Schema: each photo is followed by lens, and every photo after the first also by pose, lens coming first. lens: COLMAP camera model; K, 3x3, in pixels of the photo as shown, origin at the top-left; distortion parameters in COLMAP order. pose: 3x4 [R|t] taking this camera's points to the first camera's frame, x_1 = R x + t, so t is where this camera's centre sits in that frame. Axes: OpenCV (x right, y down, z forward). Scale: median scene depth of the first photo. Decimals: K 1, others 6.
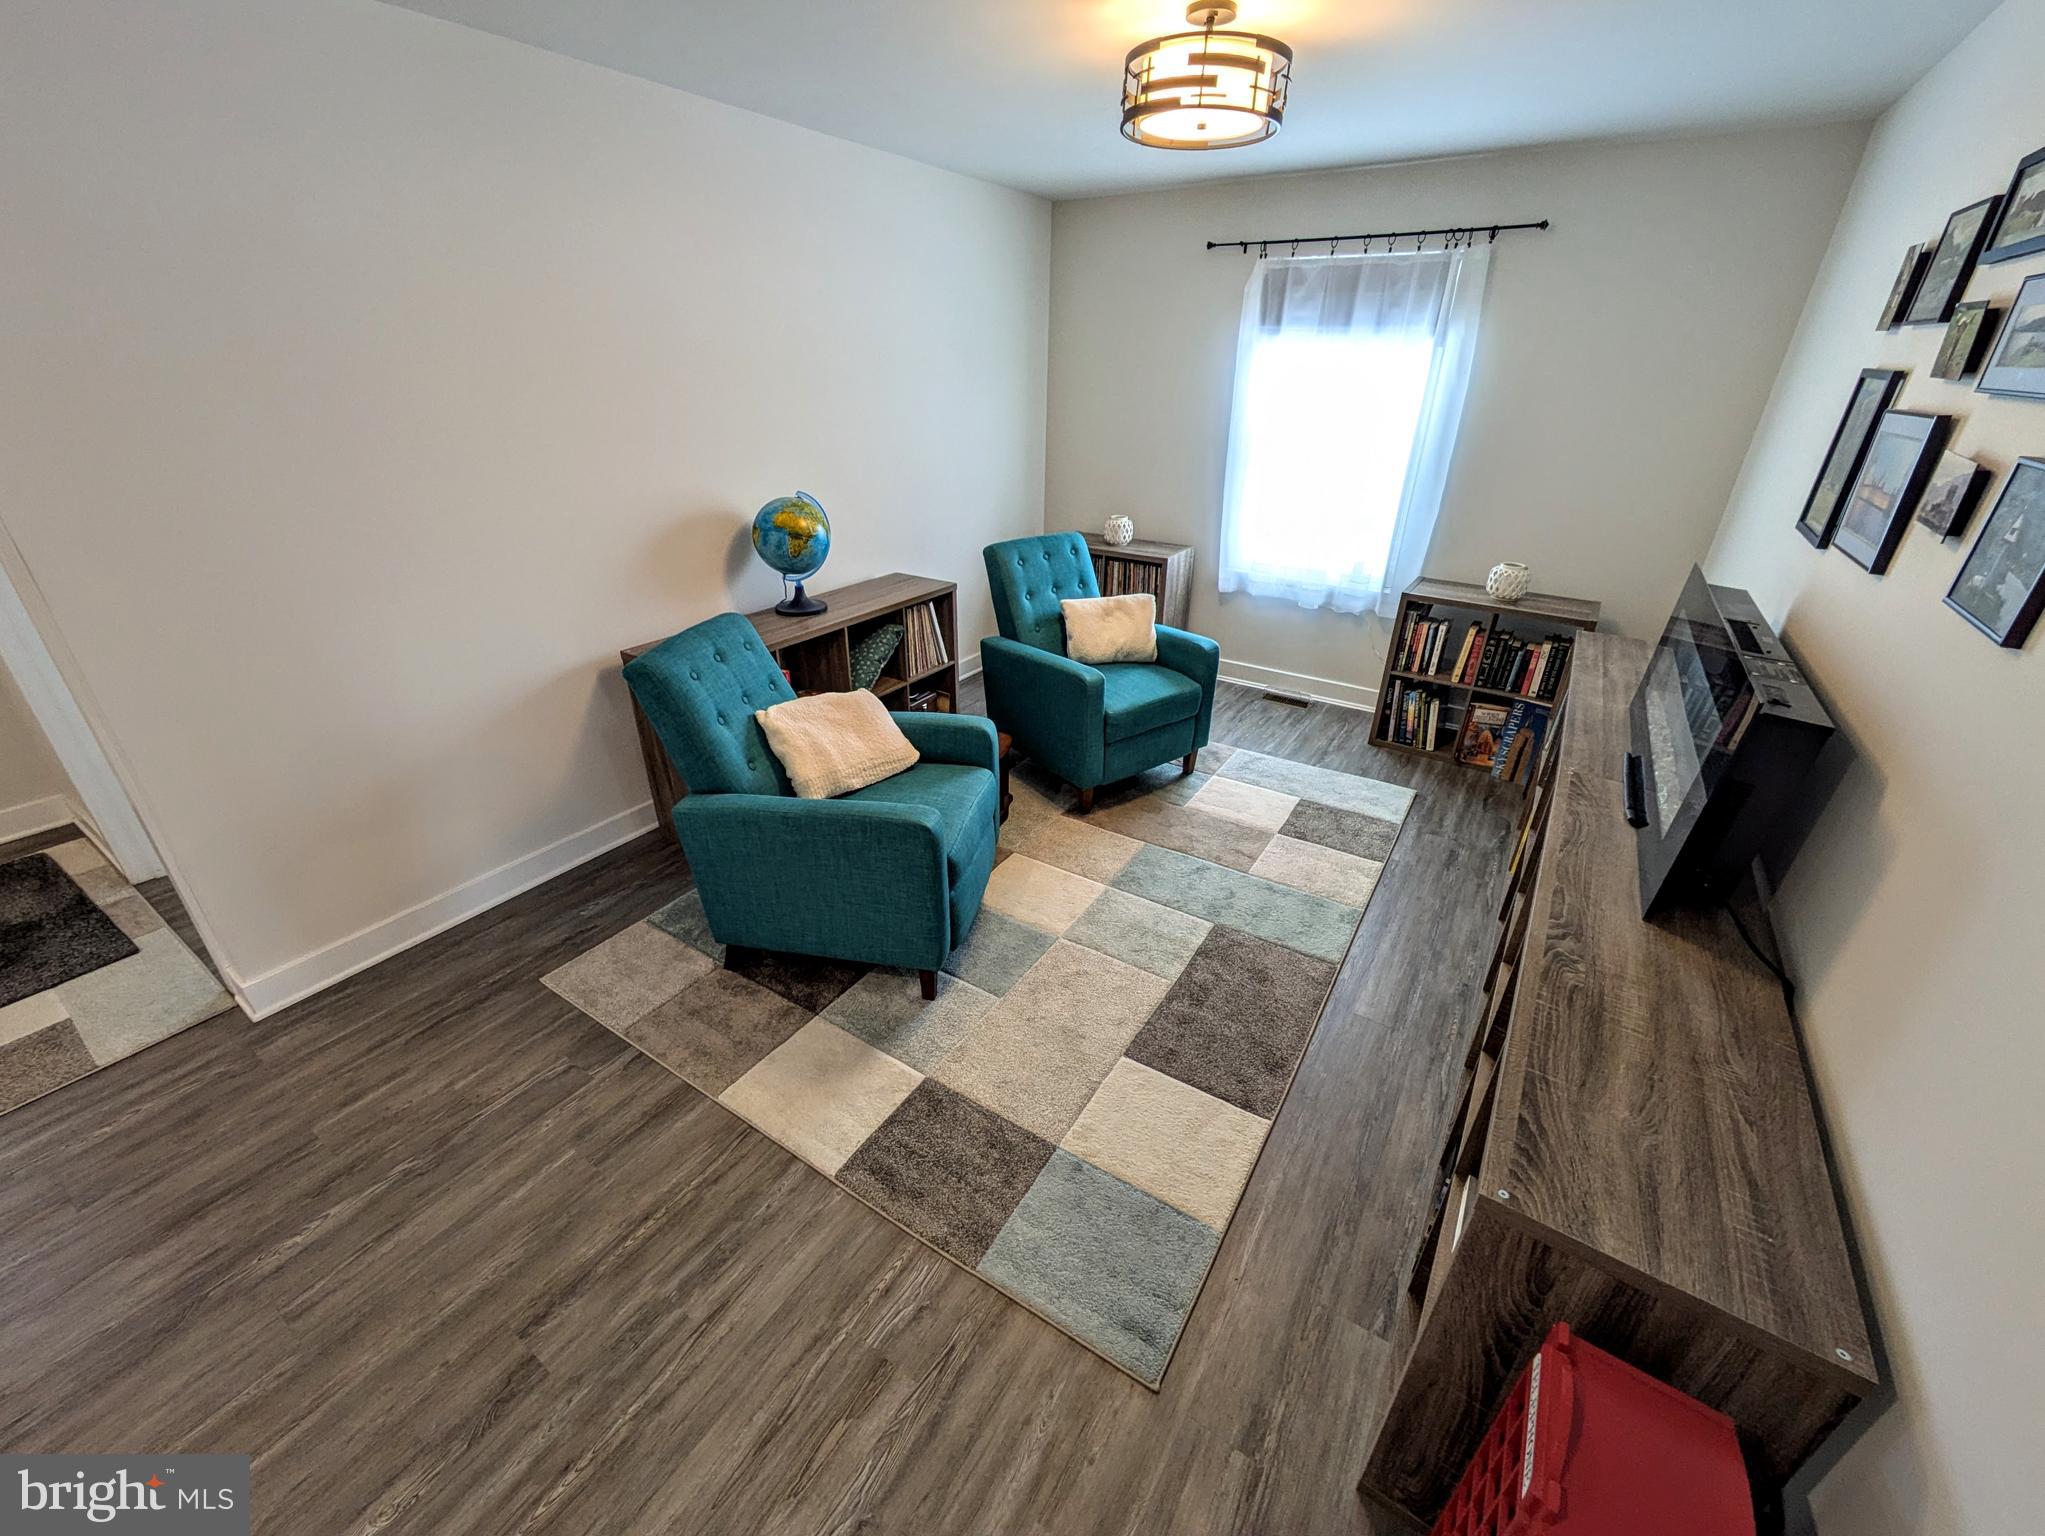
lens RADIAL K [[807.2, 0, 1018.0], [0, 807.2, 768.0], [0, 0, 1]] dist [-0.000331, 0.000628]
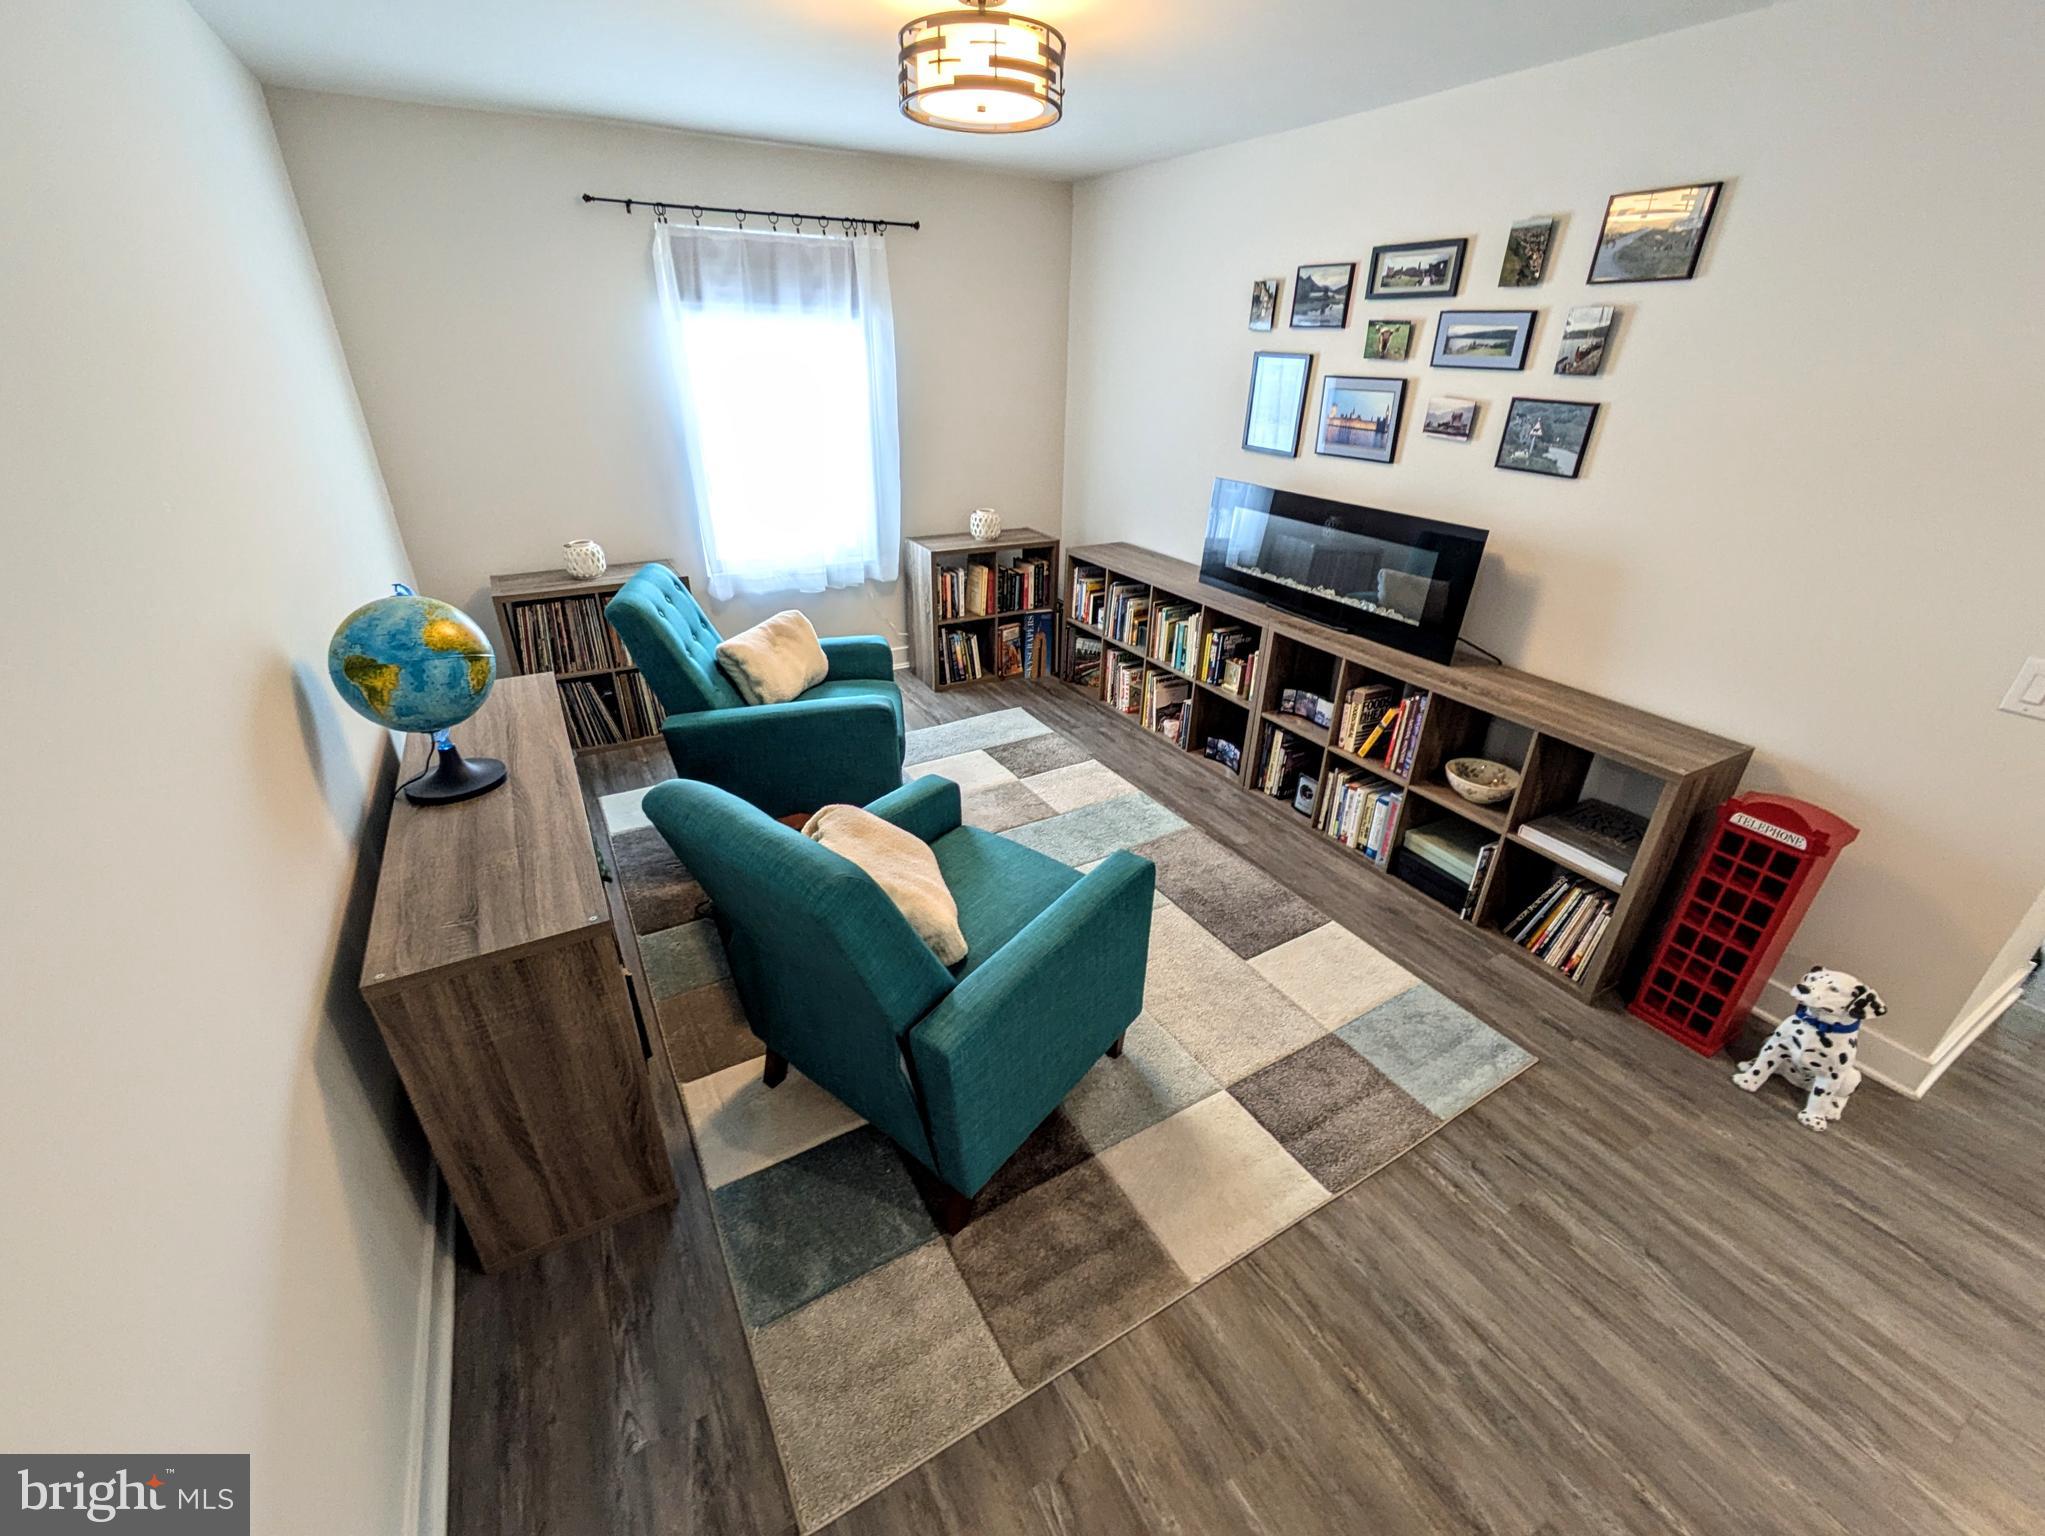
lens RADIAL K [[838.6, 0, 1022.5], [0, 838.6, 768.0], [0, 0, 1]] dist [0.001724, 0.001082]
pose [[0.453965, -0.405395, 0.793455, -0.540036], [0.394393, 0.889940, 0.229045, -0.180427], [-0.798981, 0.208955, 0.563886, 0.336591]]
